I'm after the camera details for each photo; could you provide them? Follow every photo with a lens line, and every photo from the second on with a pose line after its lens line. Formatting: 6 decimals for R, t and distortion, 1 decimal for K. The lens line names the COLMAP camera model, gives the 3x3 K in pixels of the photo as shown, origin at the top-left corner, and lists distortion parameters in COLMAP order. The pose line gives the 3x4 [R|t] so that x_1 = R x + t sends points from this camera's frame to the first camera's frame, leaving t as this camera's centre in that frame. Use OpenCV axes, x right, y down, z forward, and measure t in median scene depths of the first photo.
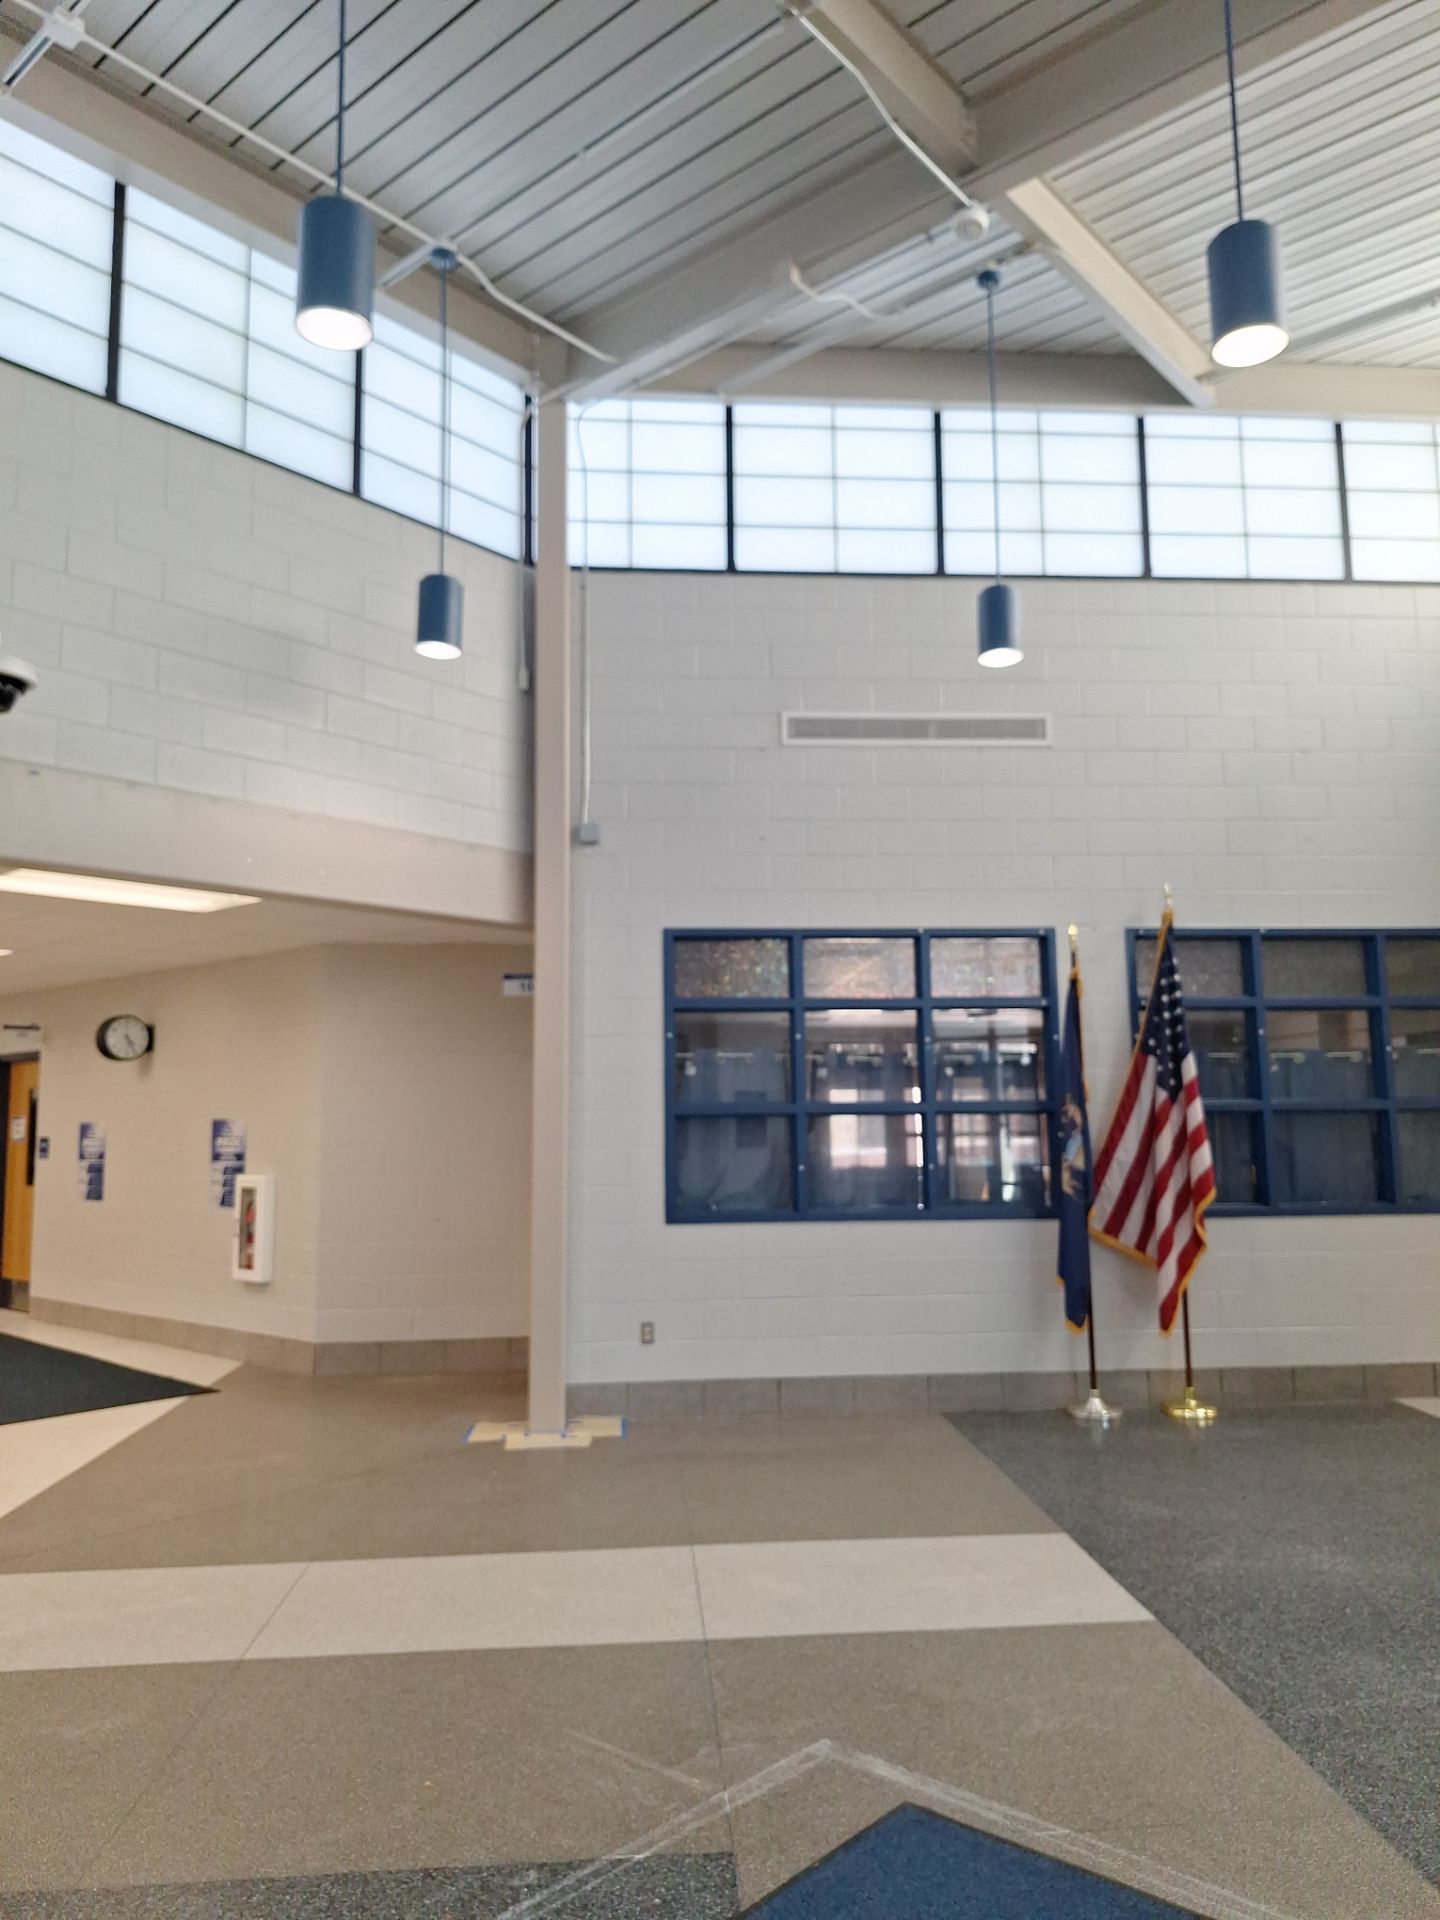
lens RADIAL K [[1405.9, 0, 720.0], [0, 1405.9, 960.0], [0, 0, 1]] dist [0.054840, -0.040640]
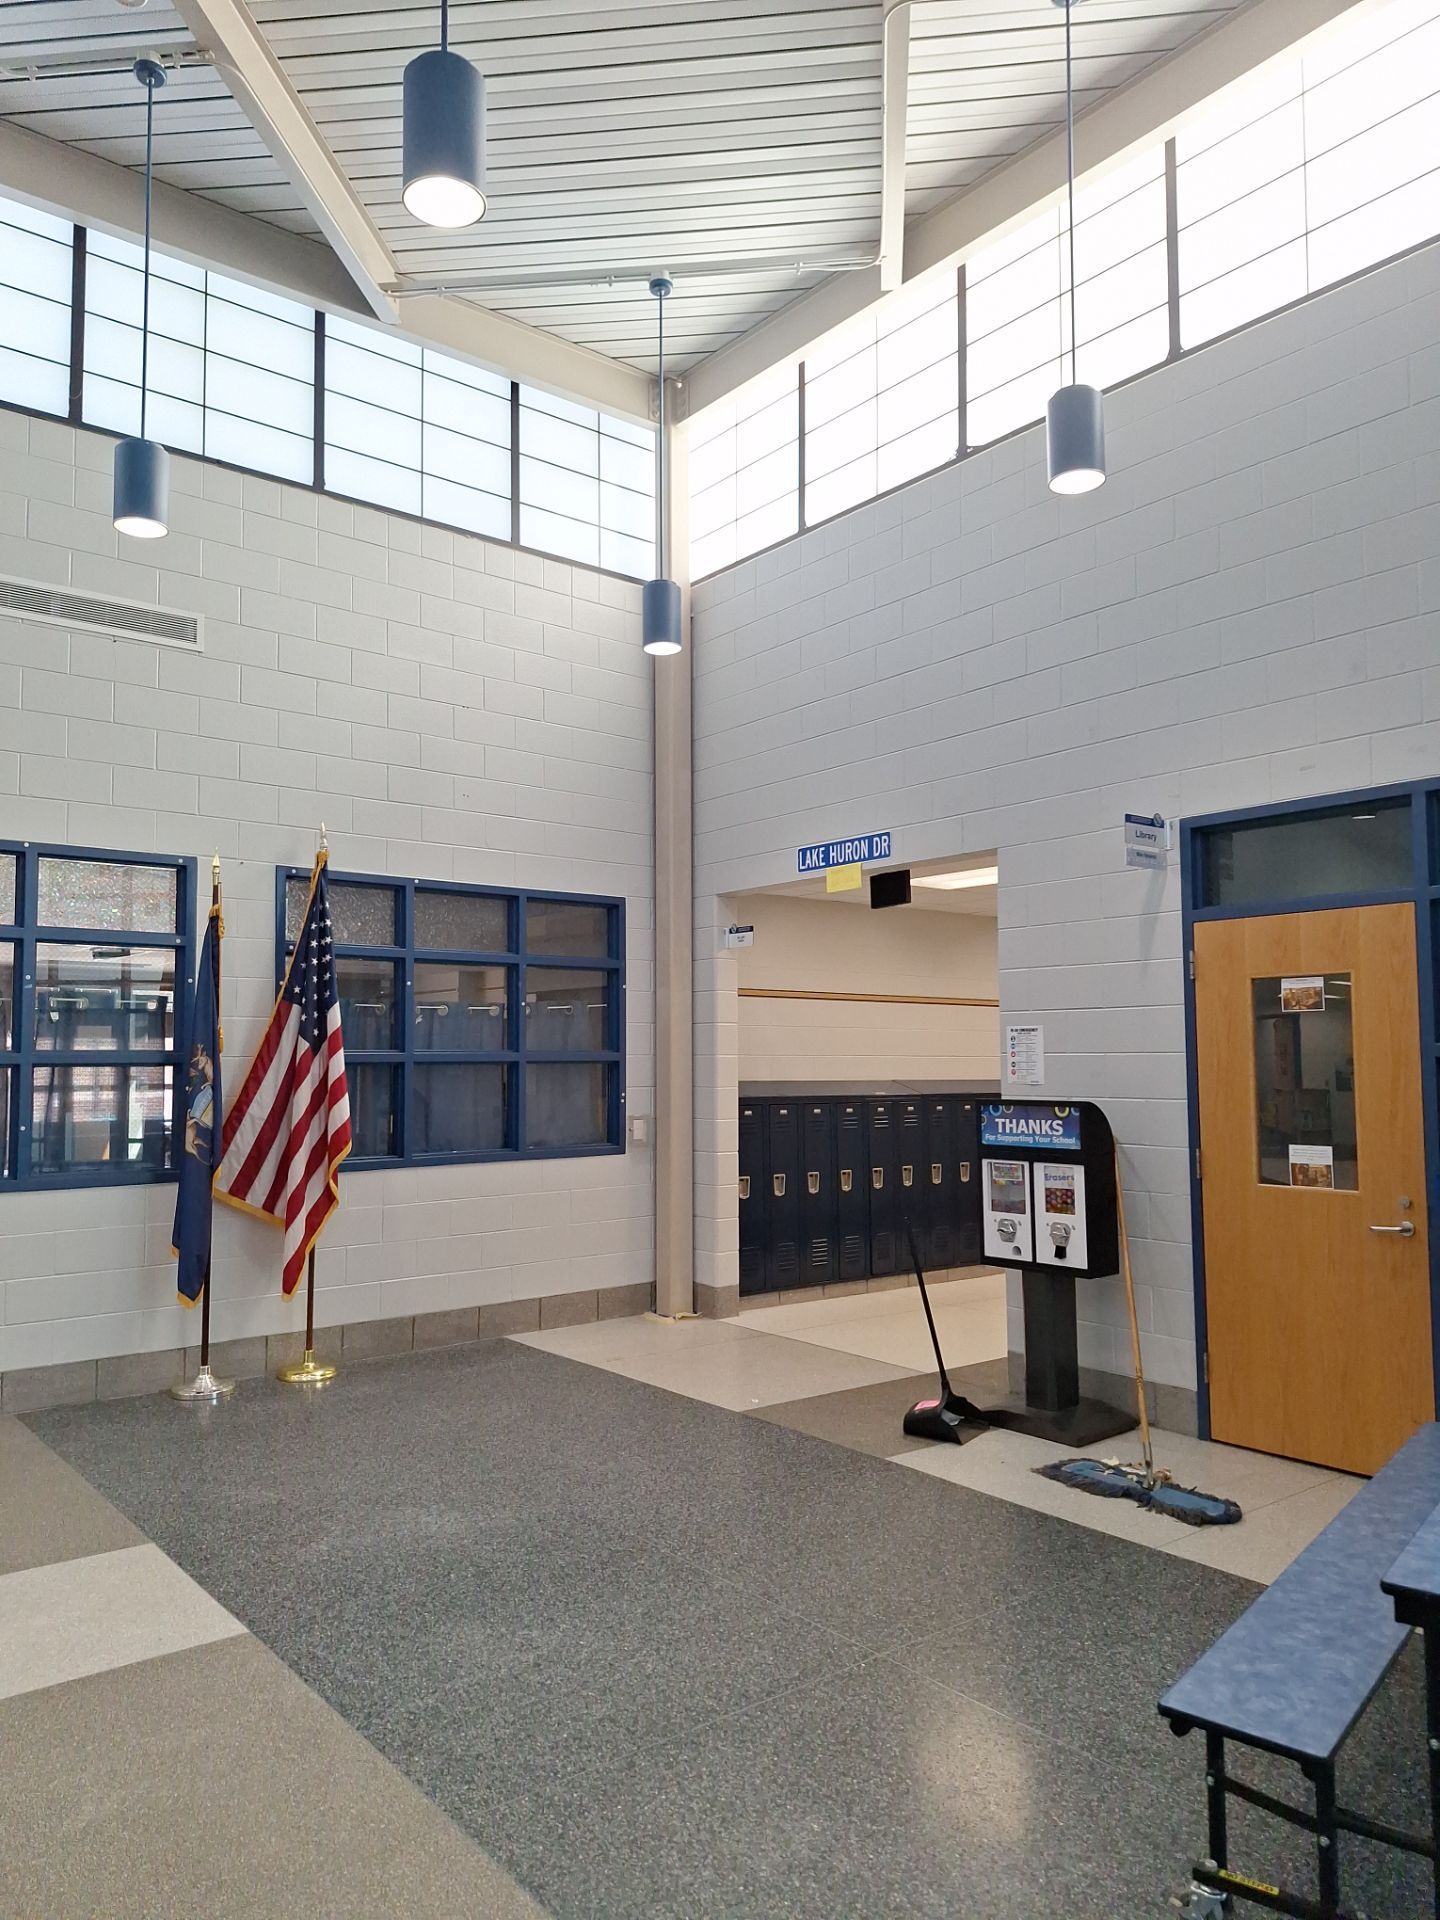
lens RADIAL K [[1322.6, 0, 720.0], [0, 1322.6, 960.0], [0, 0, 1]] dist [0.067706, -0.059864]
pose [[0.823319, 0.051913, 0.565200, 0.036188], [-0.067949, 0.997662, 0.007347, 0.013107], [-0.563497, -0.044454, 0.824922, 0.112496]]
